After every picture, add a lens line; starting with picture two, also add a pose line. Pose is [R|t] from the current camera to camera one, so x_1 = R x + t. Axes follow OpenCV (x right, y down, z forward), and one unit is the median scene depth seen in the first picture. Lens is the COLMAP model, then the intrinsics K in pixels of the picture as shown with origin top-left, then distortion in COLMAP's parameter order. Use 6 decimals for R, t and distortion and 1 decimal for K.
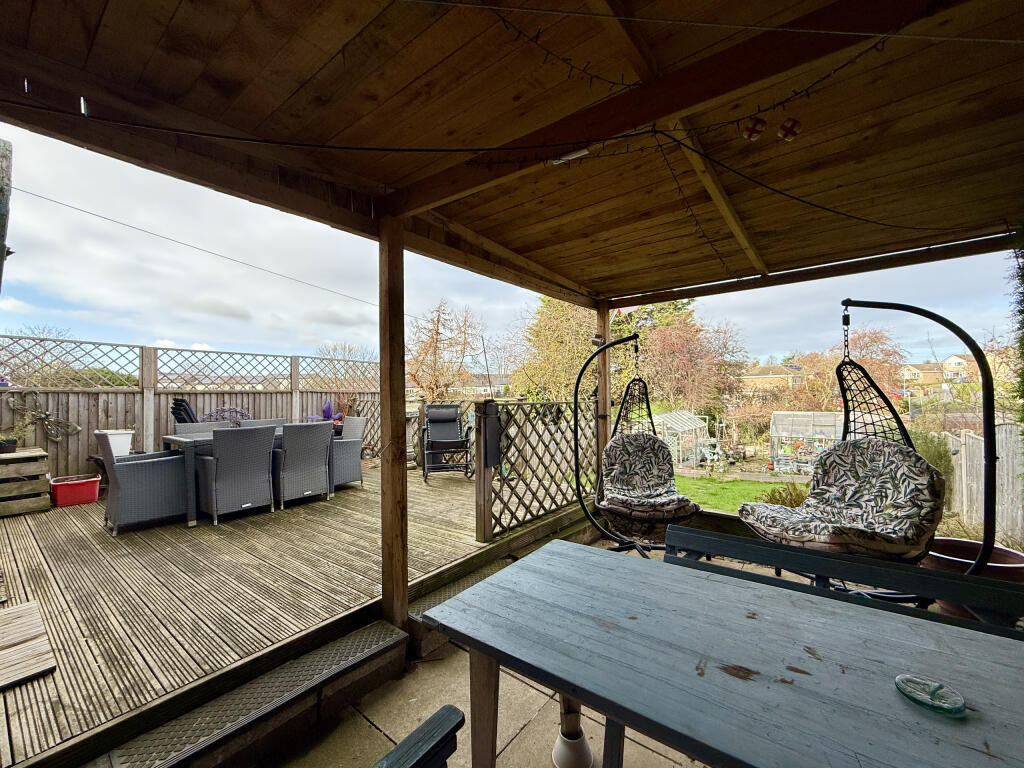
lens RADIAL K [[410.0, 0, 510.3], [0, 410.0, 385.9], [0, 0, 1]] dist [0.002099, 0.000697]
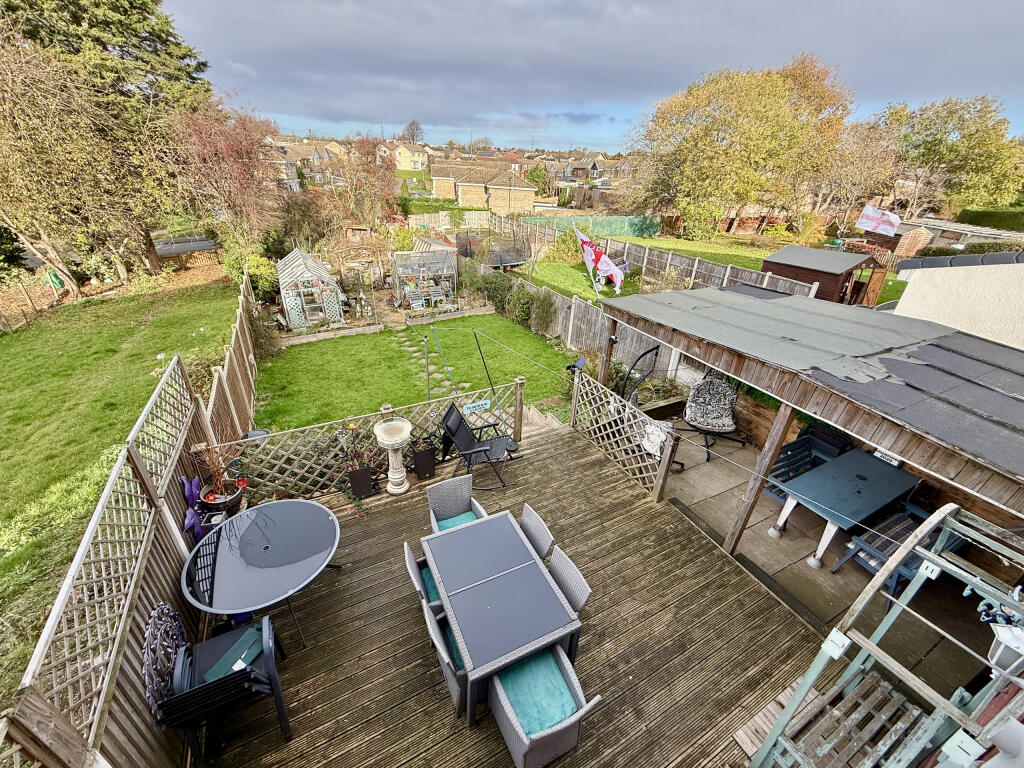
lens RADIAL K [[410.0, 0, 510.3], [0, 410.0, 385.9], [0, 0, 1]] dist [0.002099, 0.000697]
pose [[0.410375, -0.402724, 0.818172, -1.652097], [-0.066538, 0.881585, 0.467311, -0.880876], [-0.909486, -0.246212, 0.334984, 1.174465]]
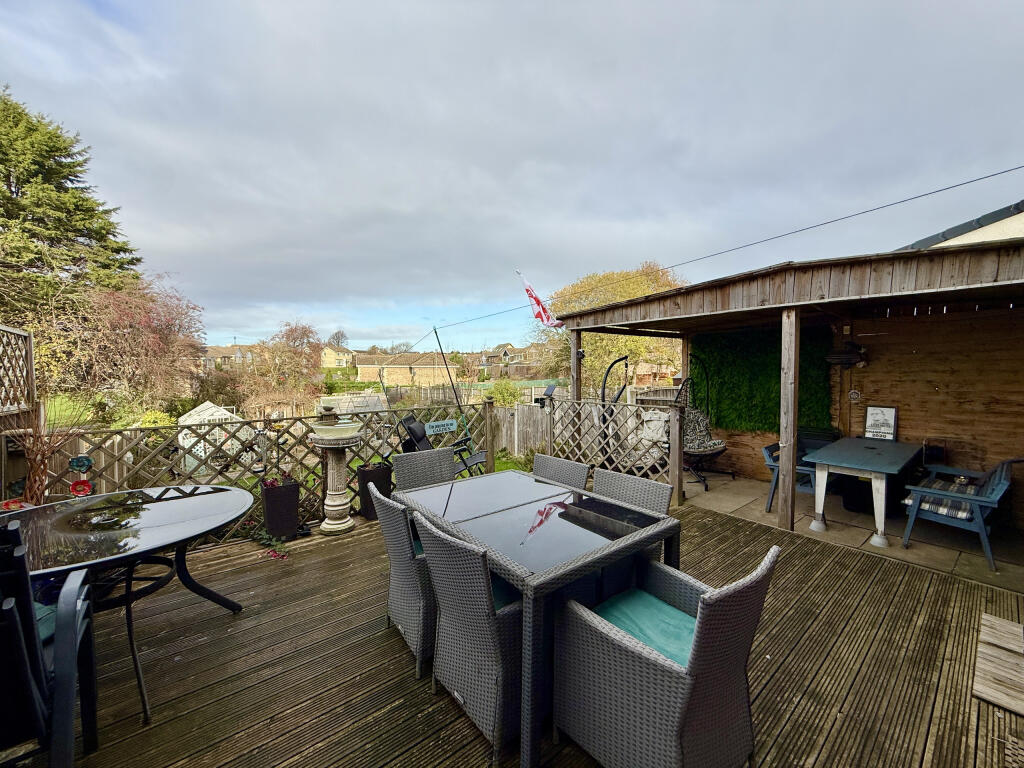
lens RADIAL K [[410.0, 0, 510.3], [0, 410.0, 385.9], [0, 0, 1]] dist [0.002099, 0.000697]
pose [[0.225787, -0.027296, 0.973794, -1.652662], [-0.017172, 0.999341, 0.031994, -0.067692], [-0.974025, -0.023945, 0.225169, 1.333547]]
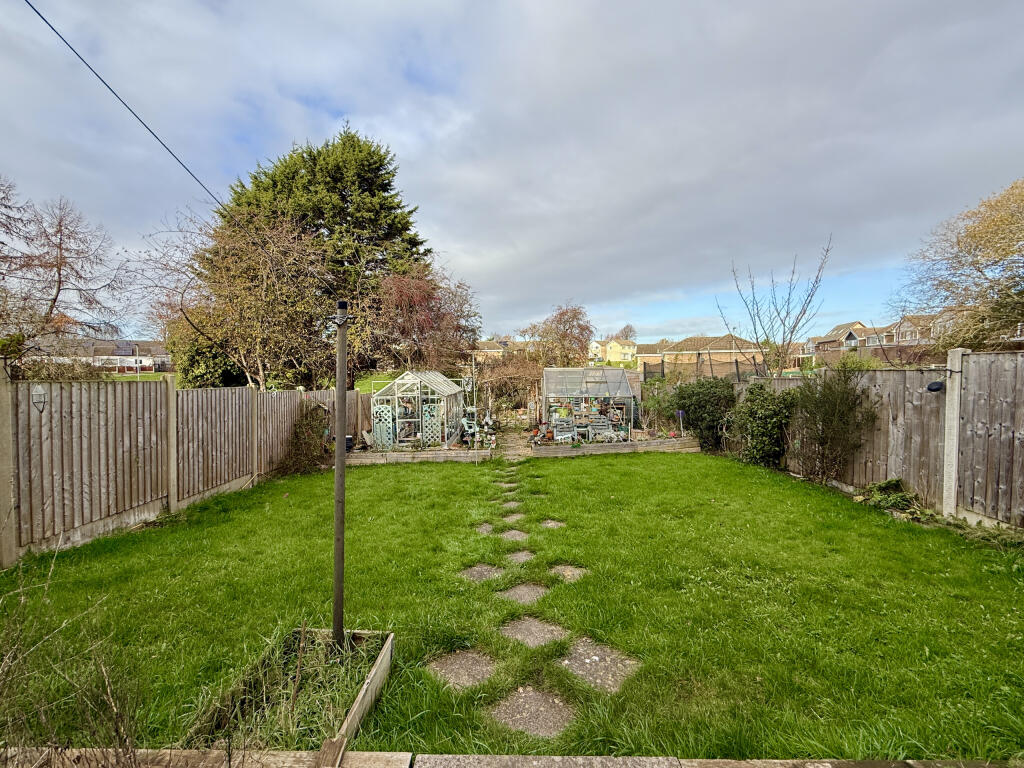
lens RADIAL K [[415.2, 0, 501.5], [0, 415.2, 385.4], [0, 0, 1]] dist [-0.000845, -0.000126]
pose [[0.800982, -0.013804, 0.598529, 0.411321], [-0.016880, 0.998816, 0.045625, 0.318071], [-0.598450, -0.046648, 0.799801, 2.013812]]
